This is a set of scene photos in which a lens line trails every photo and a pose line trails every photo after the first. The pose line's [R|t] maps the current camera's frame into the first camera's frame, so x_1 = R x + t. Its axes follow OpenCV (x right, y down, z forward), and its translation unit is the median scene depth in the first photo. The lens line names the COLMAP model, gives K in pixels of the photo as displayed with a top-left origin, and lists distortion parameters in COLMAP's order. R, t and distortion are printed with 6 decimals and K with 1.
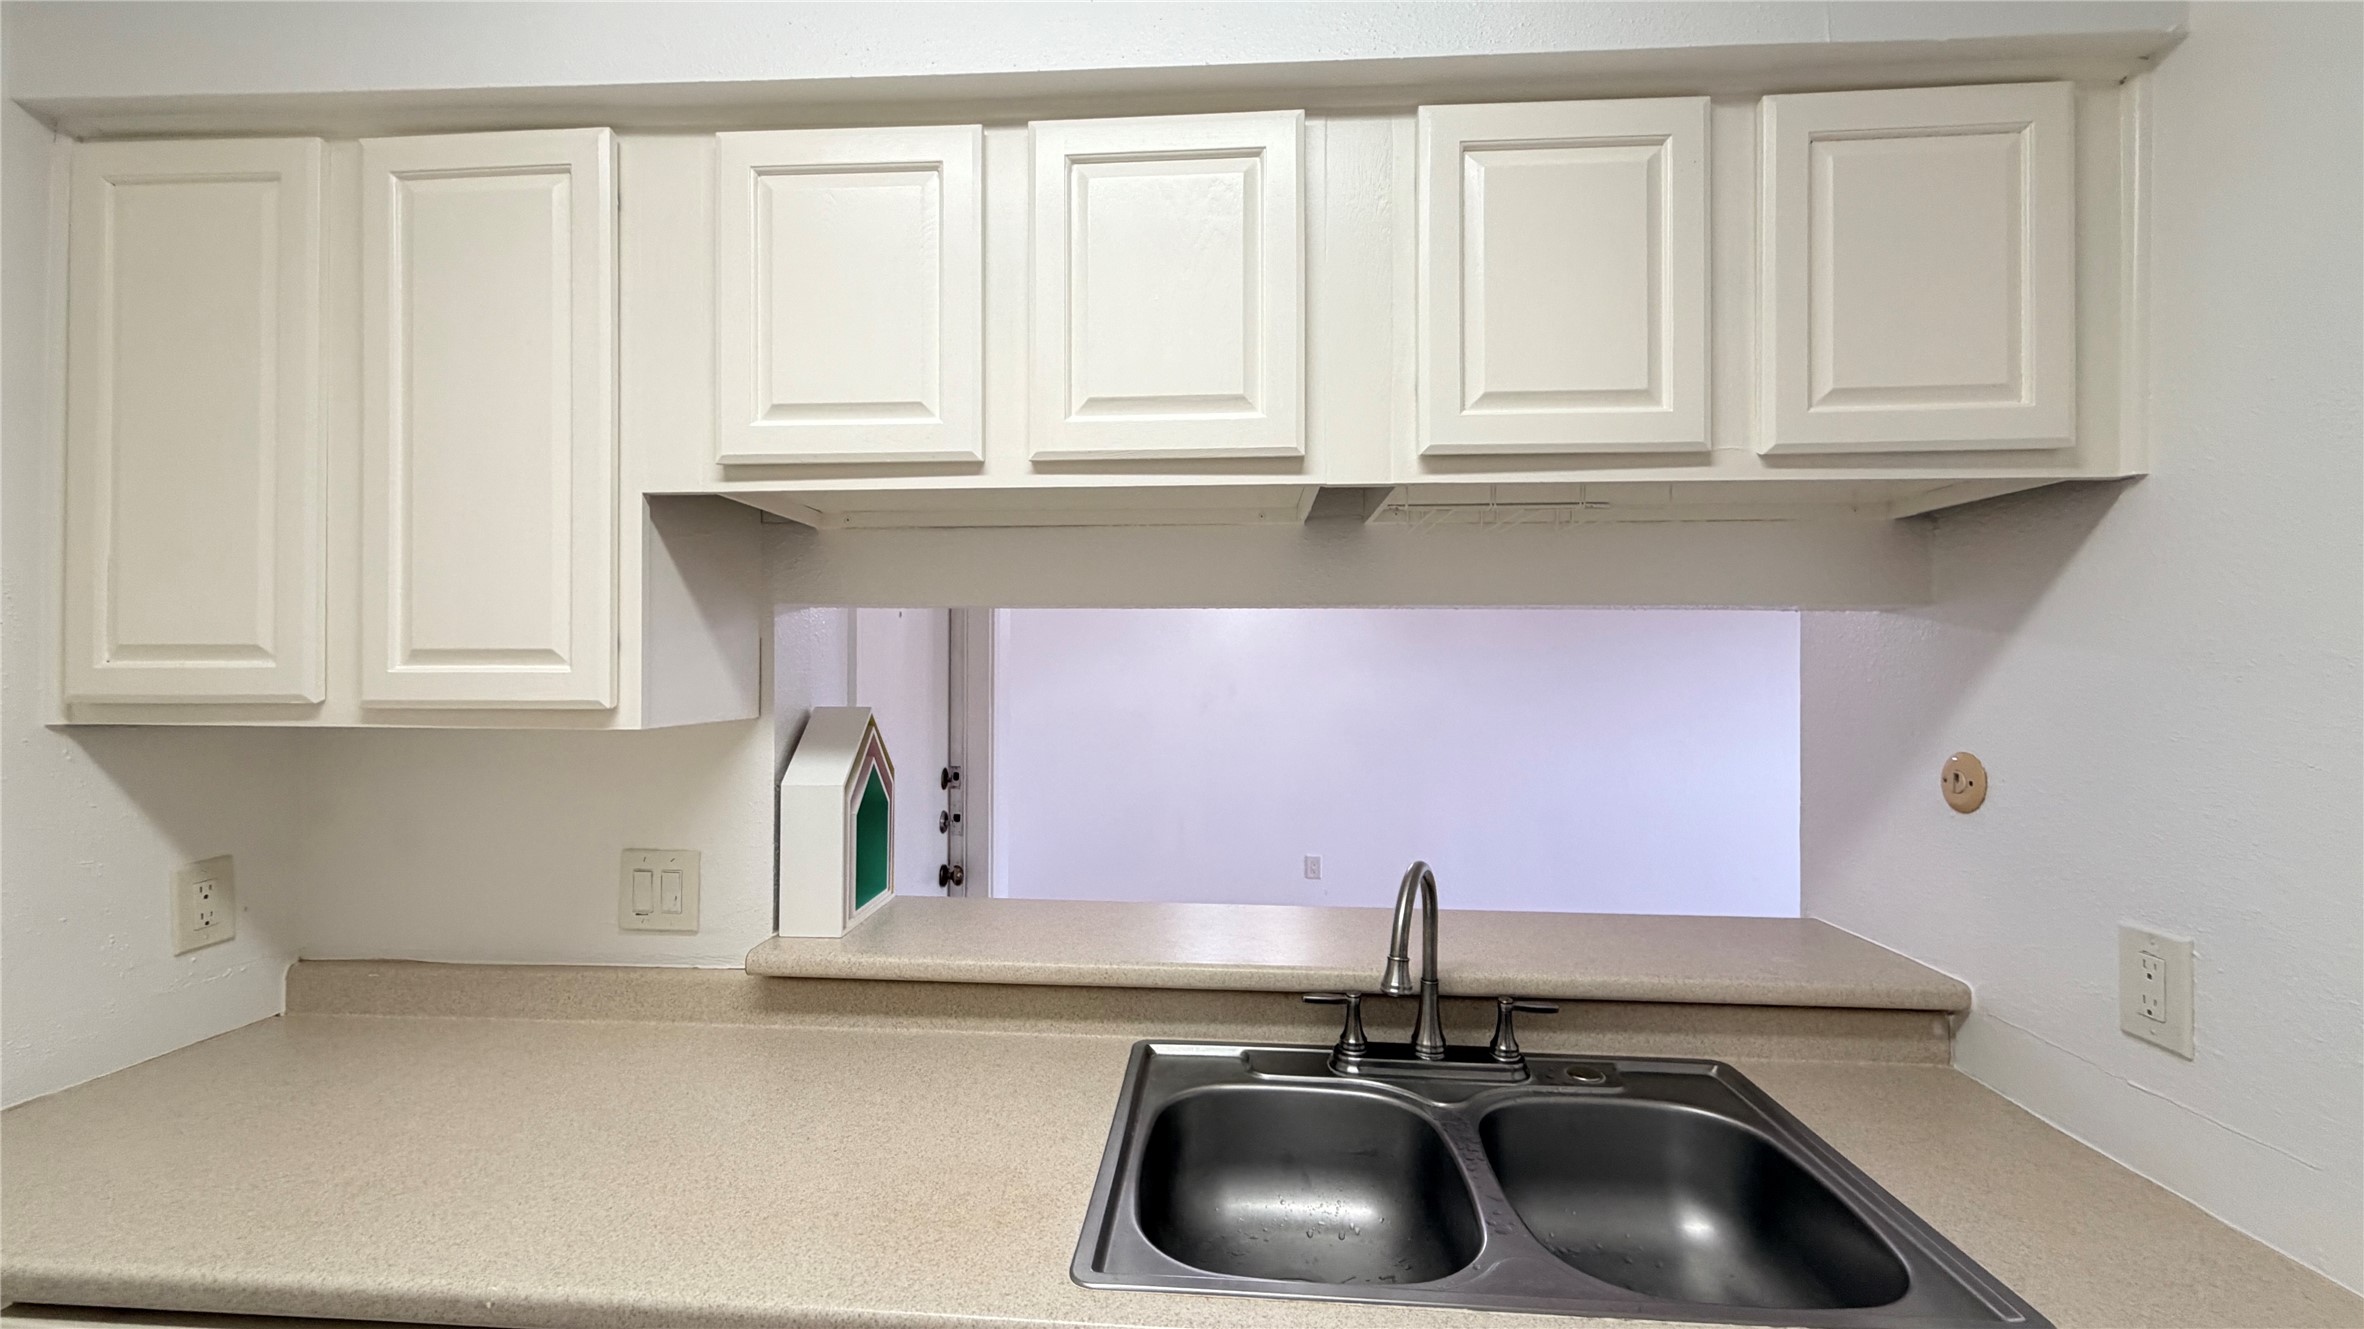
lens RADIAL K [[941.8, 0, 1175.2], [0, 941.8, 663.4], [0, 0, 1]] dist [-0.000329, 0.000277]
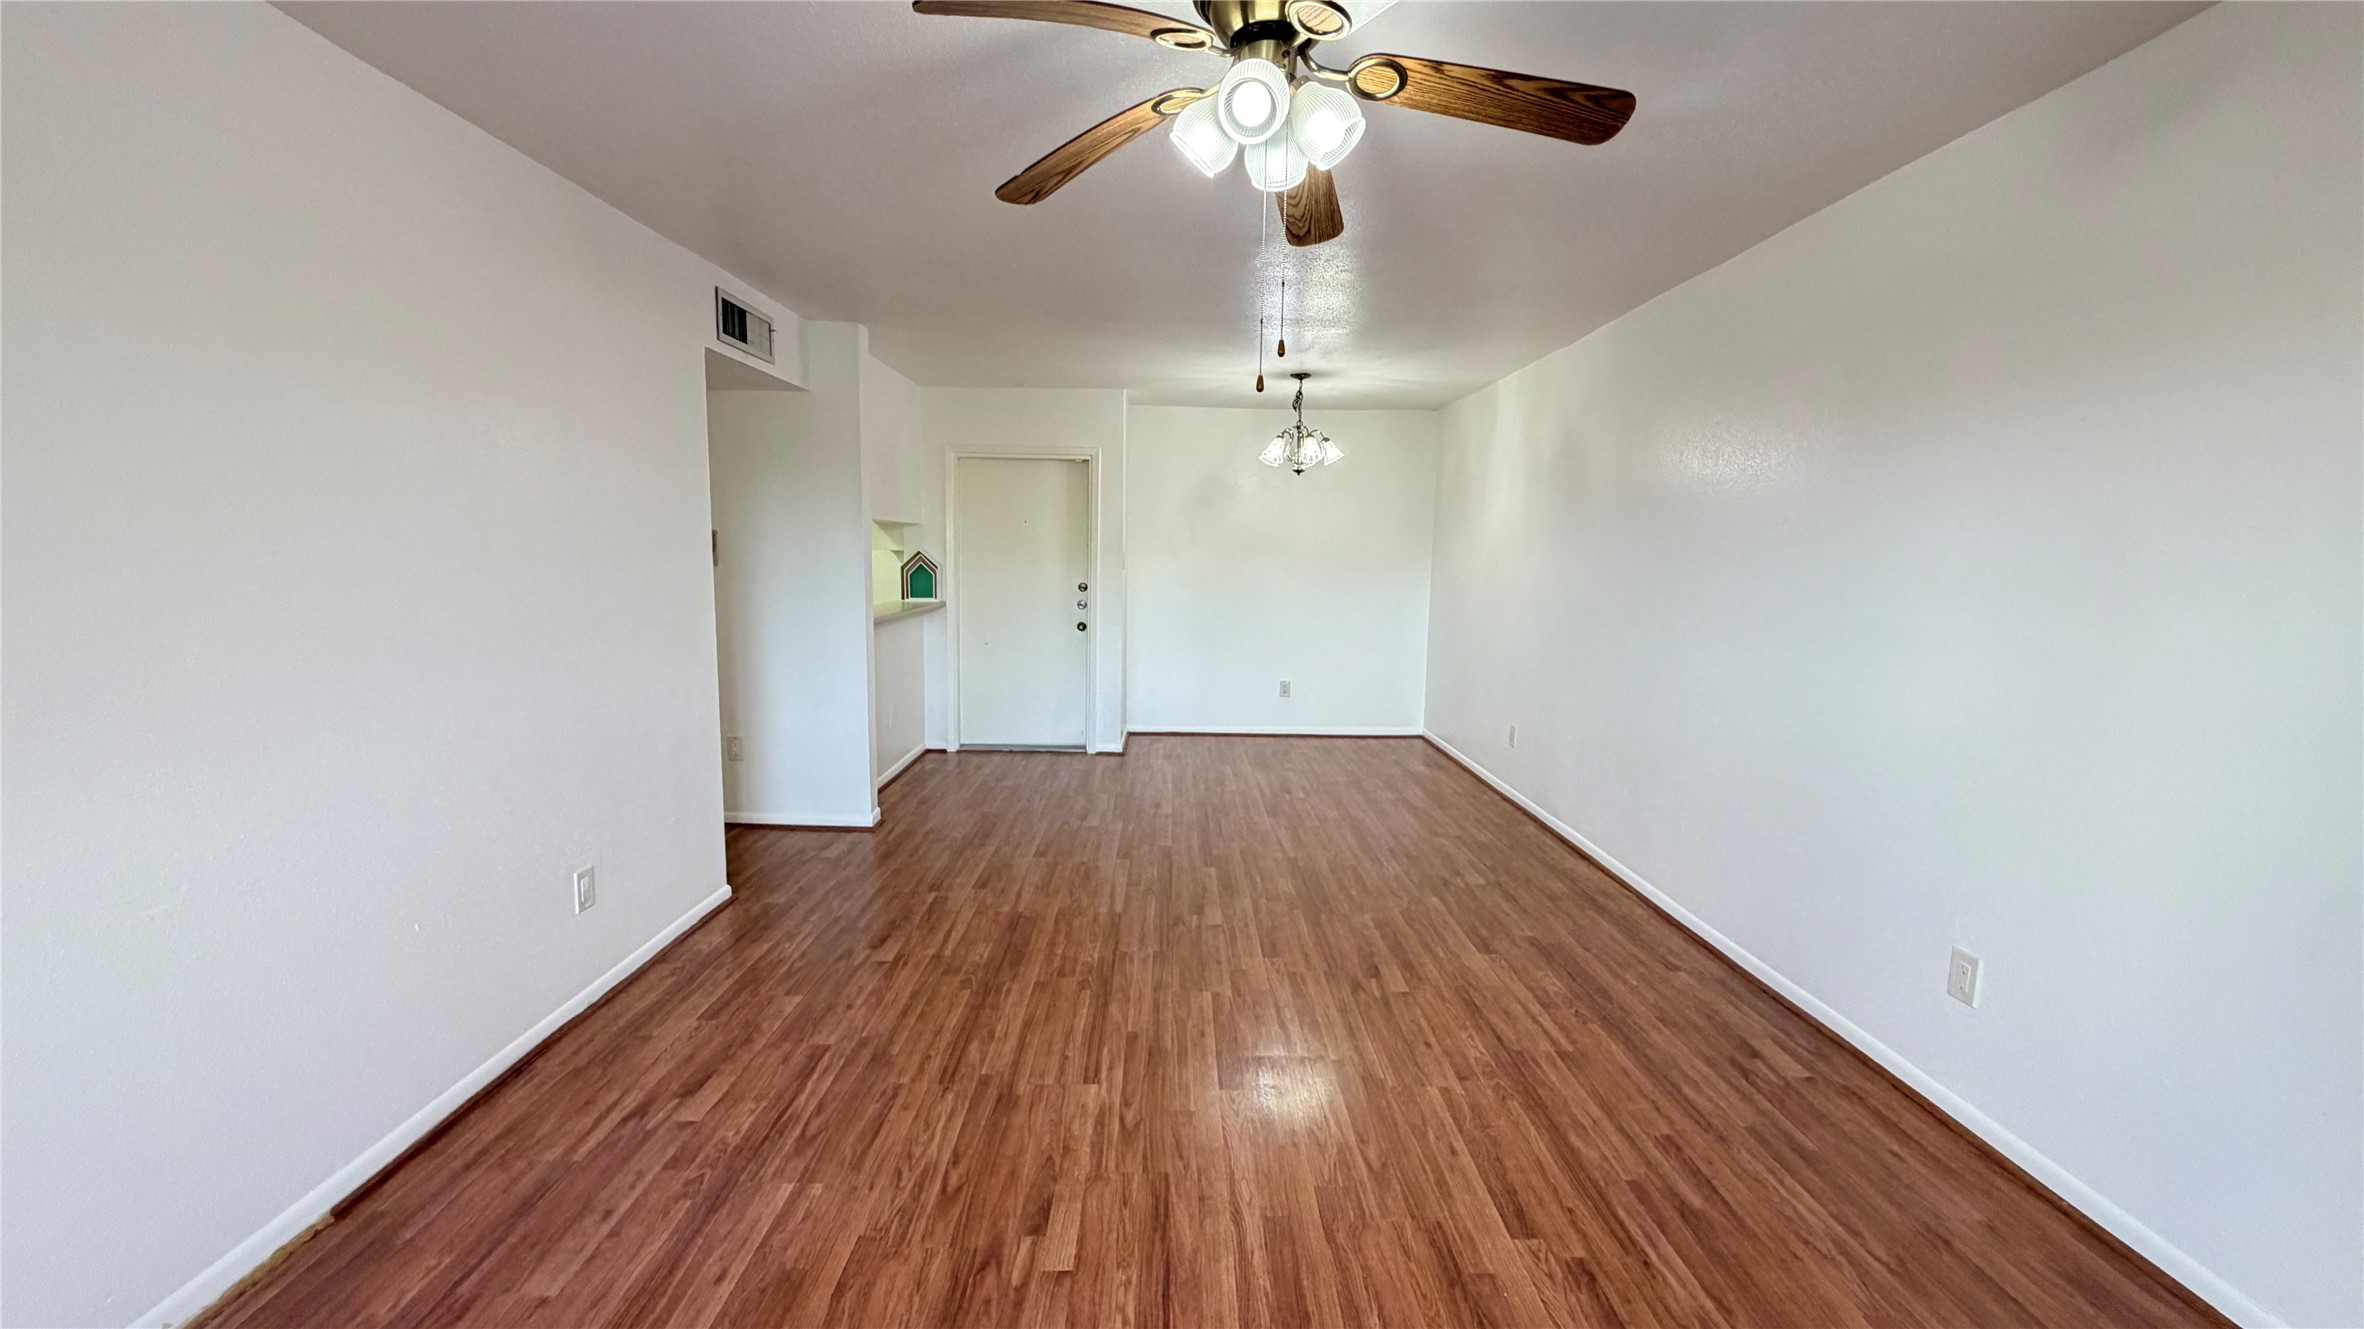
lens RADIAL K [[941.8, 0, 1175.2], [0, 941.8, 663.4], [0, 0, 1]] dist [-0.000329, 0.000277]
pose [[0.069158, 0.114670, -0.990993, 4.549778], [-0.013059, 0.993391, 0.114036, 0.069975], [0.997520, 0.005055, 0.070199, 2.180024]]
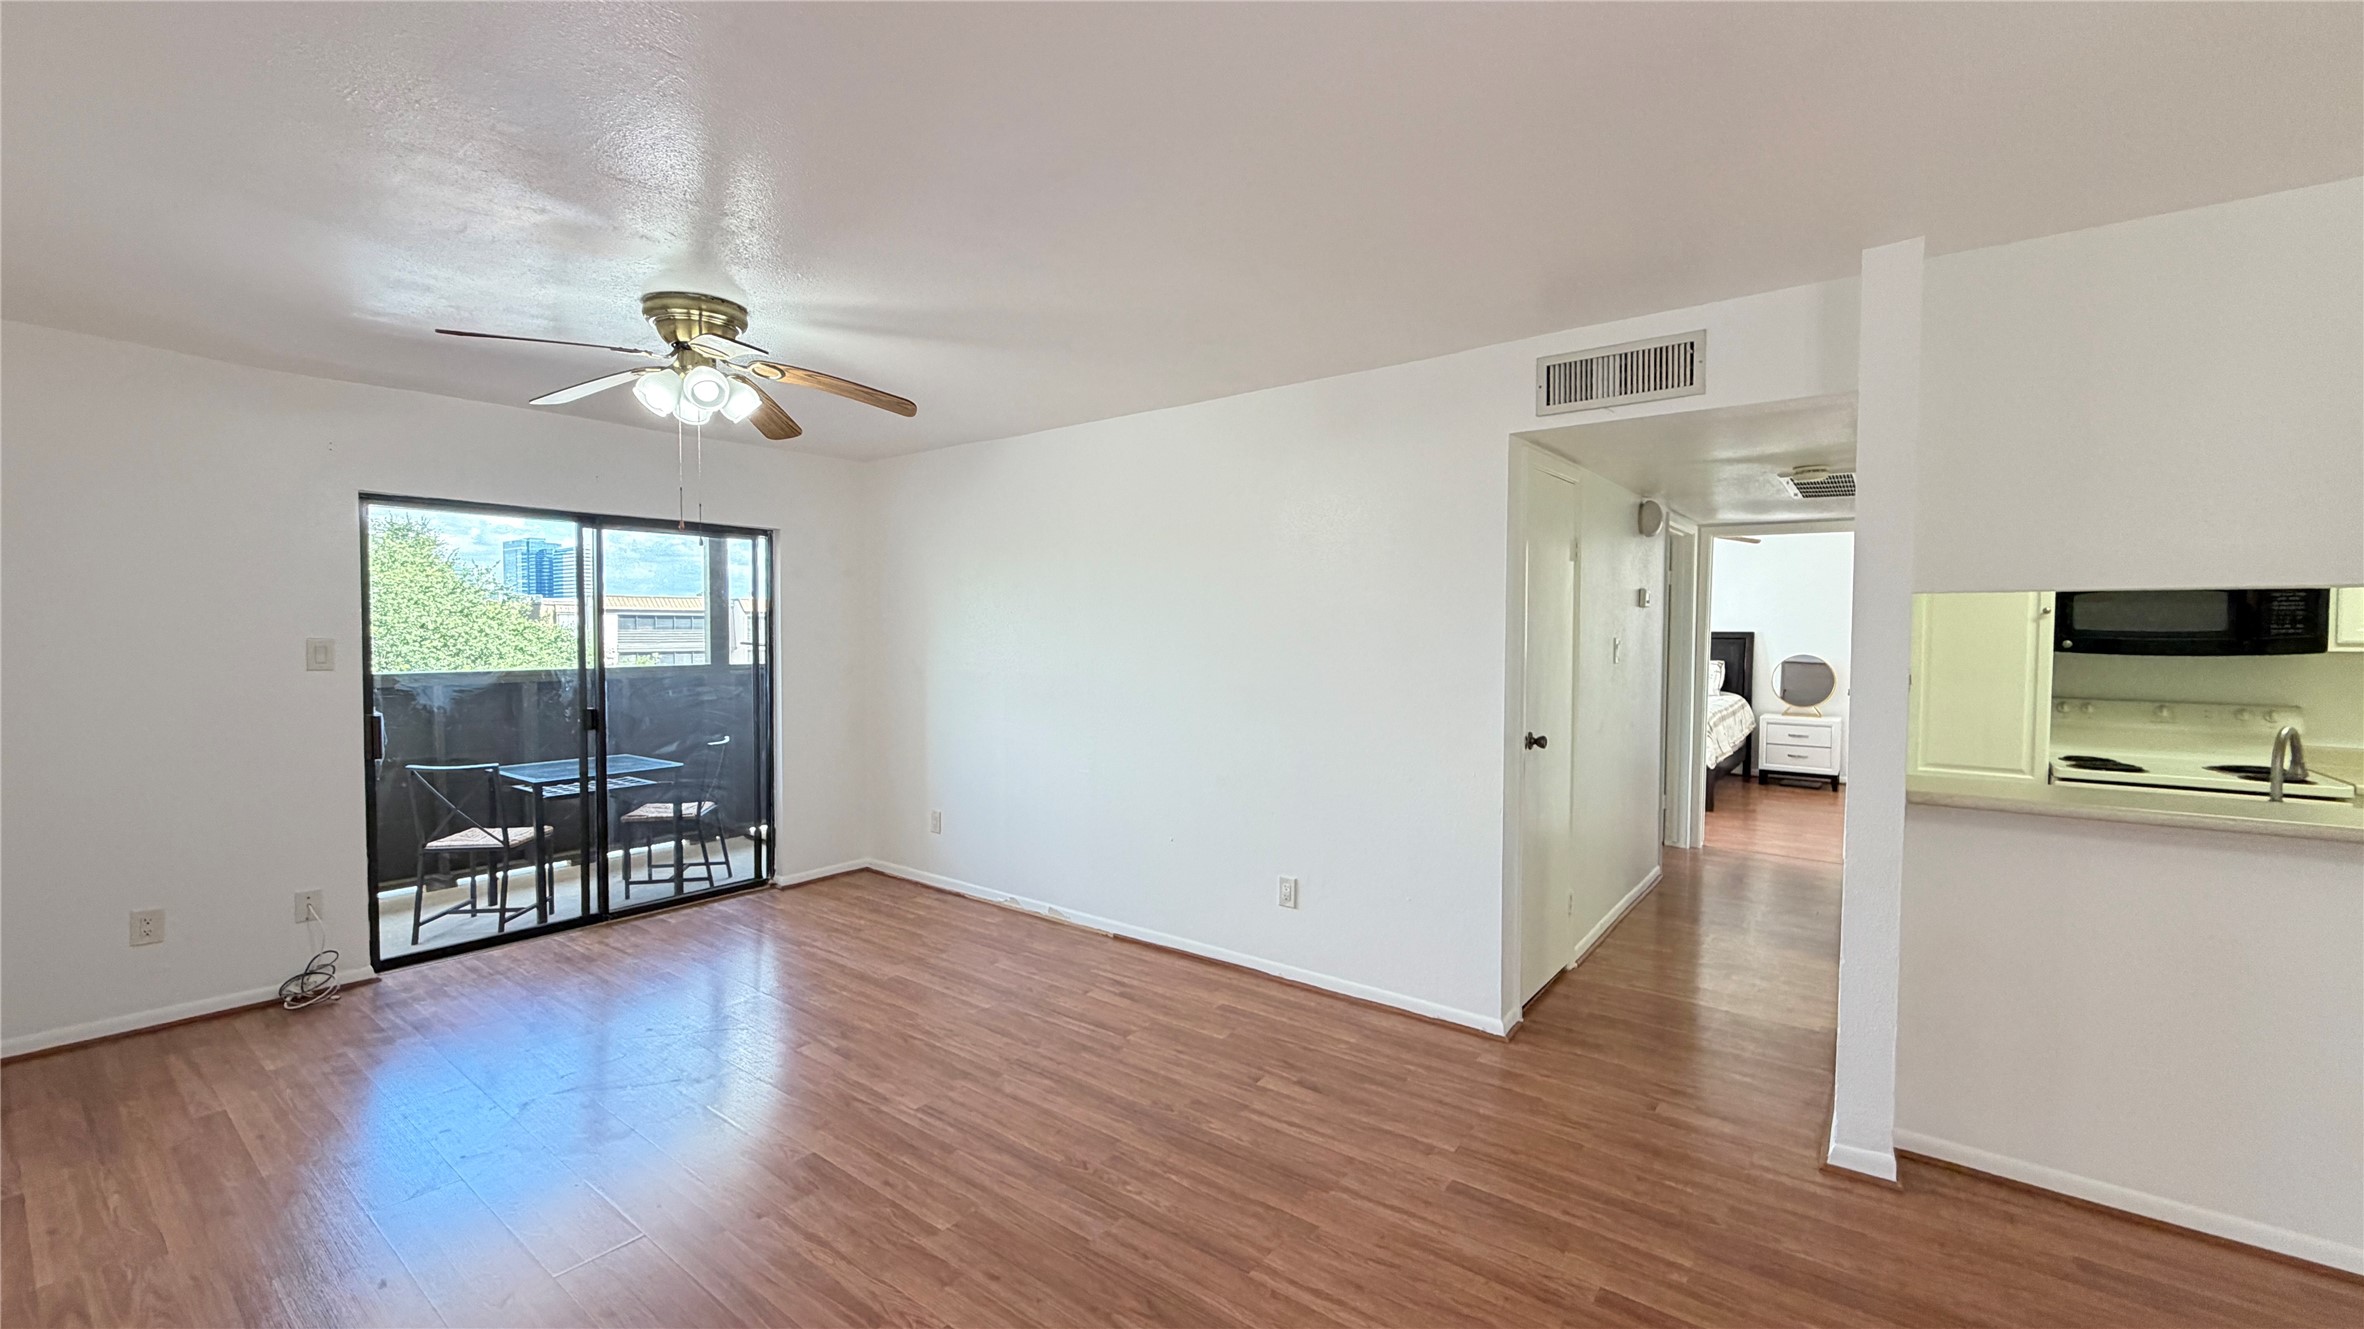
lens RADIAL K [[941.8, 0, 1175.2], [0, 941.8, 663.4], [0, 0, 1]] dist [-0.000329, 0.000277]
pose [[-0.832278, -0.028151, 0.553643, 1.025945], [-0.008125, 0.999222, 0.038593, 0.020498], [-0.554299, 0.027622, -0.831859, 3.627185]]
